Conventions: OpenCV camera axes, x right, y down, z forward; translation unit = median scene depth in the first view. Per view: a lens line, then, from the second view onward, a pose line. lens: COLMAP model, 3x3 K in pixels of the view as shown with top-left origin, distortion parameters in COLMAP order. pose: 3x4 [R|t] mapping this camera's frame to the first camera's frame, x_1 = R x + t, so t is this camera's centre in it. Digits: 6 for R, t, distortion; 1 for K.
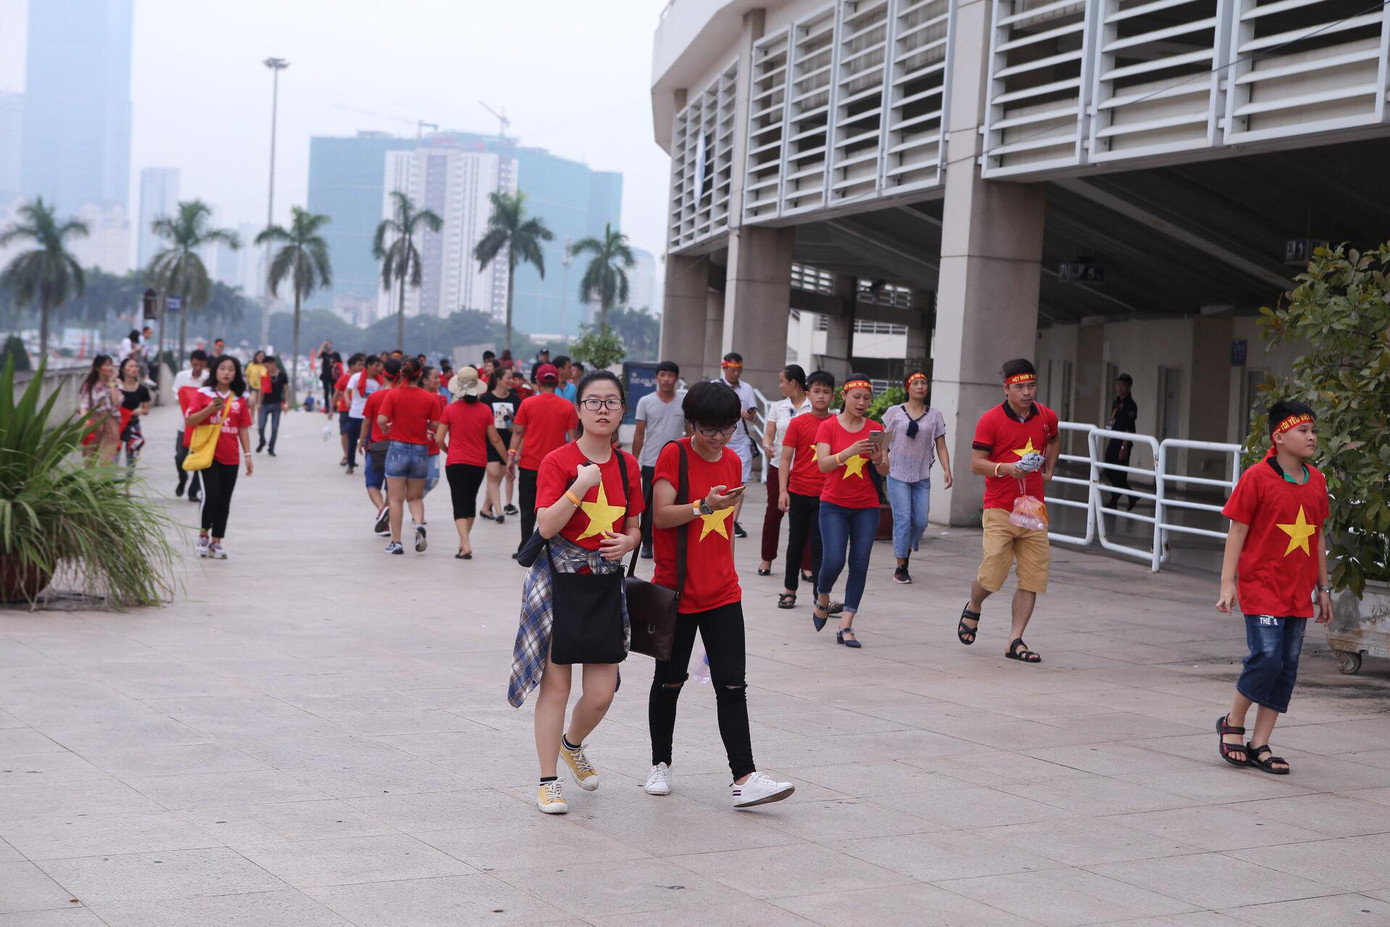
lens RADIAL K [[2140.8, 0, 695.0], [0, 2140.8, 463.5], [0, 0, 1]] dist [0.028983, 0.097817]
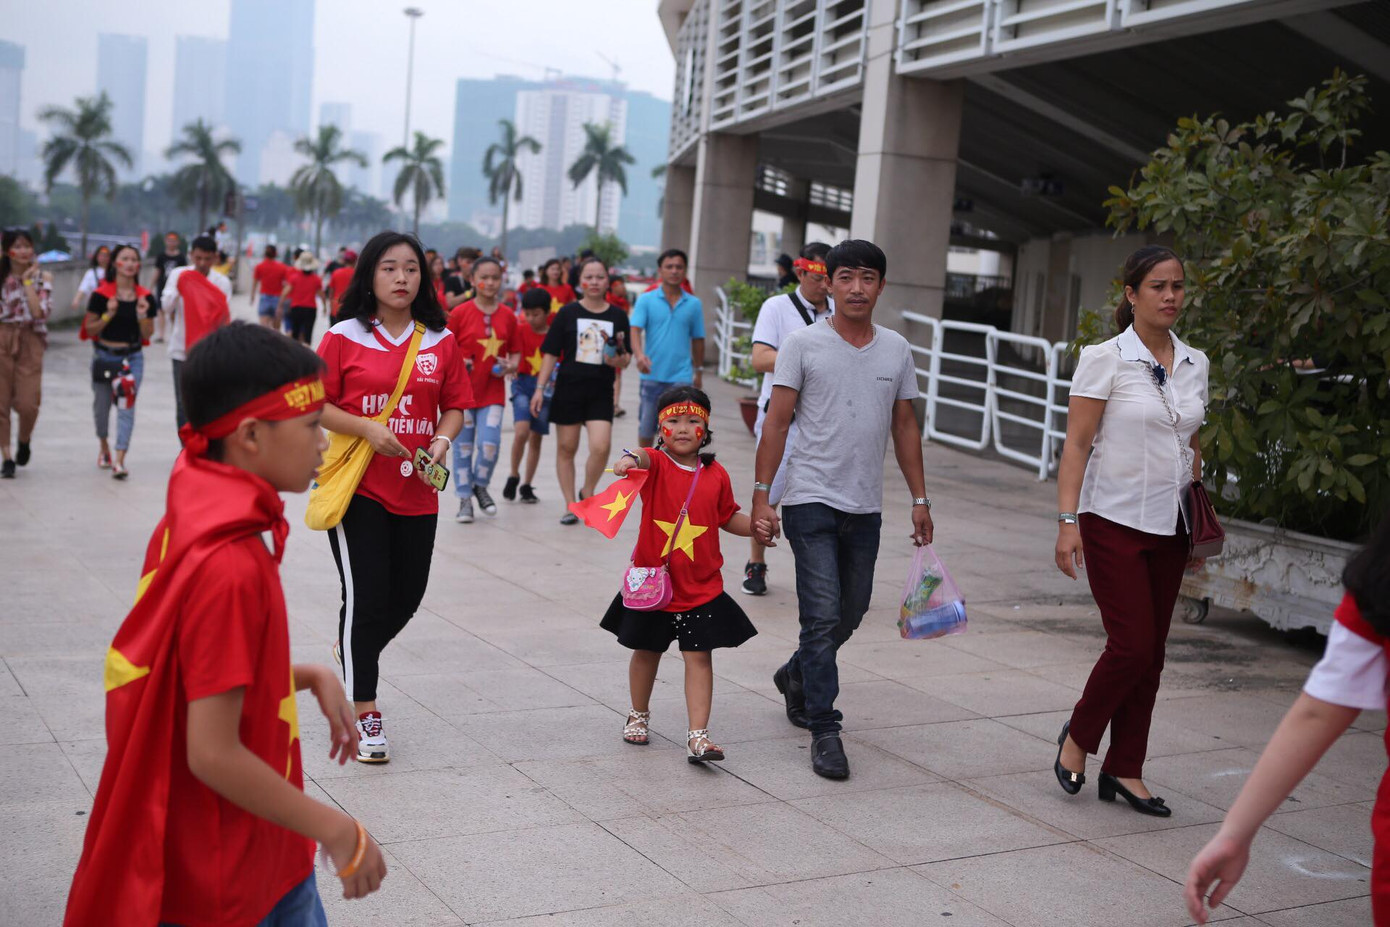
lens RADIAL K [[1759.8, 0, 695.0], [0, 1759.8, 463.5], [0, 0, 1]] dist [-0.027031, 0.039744]
pose [[0.998785, 0.027262, -0.041050, 0.055300], [-0.024708, 0.997802, 0.061486, -0.001096], [0.042636, -0.060397, 0.997263, 0.125004]]
